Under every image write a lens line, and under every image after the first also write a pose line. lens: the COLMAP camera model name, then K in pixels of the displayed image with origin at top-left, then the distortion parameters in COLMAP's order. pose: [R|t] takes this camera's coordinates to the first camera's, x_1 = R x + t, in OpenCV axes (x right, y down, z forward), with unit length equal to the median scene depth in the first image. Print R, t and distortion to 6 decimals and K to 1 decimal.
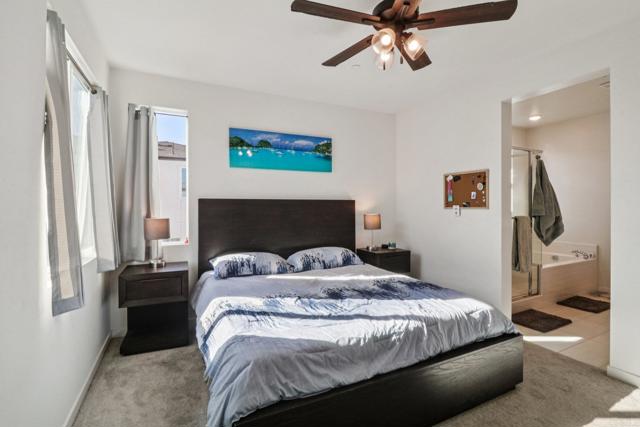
lens RADIAL K [[299.5, 0, 317.0], [0, 299.5, 207.1], [0, 0, 1]] dist [-0.001182, -0.007805]
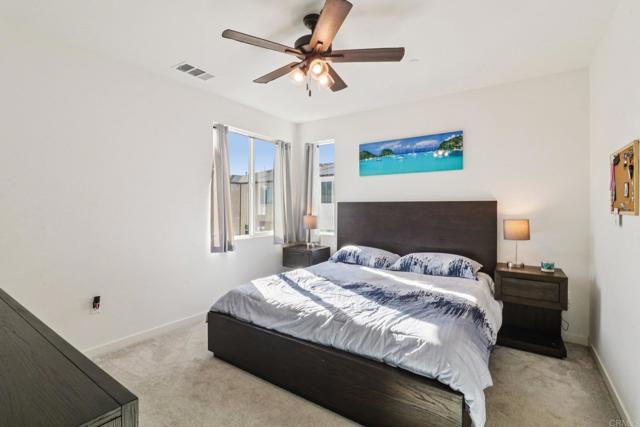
lens RADIAL K [[299.5, 0, 308.3], [0, 299.5, 210.2], [0, 0, 1]] dist [-0.001182, -0.007805]
pose [[0.479405, 0.010259, -0.877534, 0.731023], [-0.007820, 0.999942, 0.007418, -0.001027], [0.877559, 0.003306, 0.479458, 0.233620]]
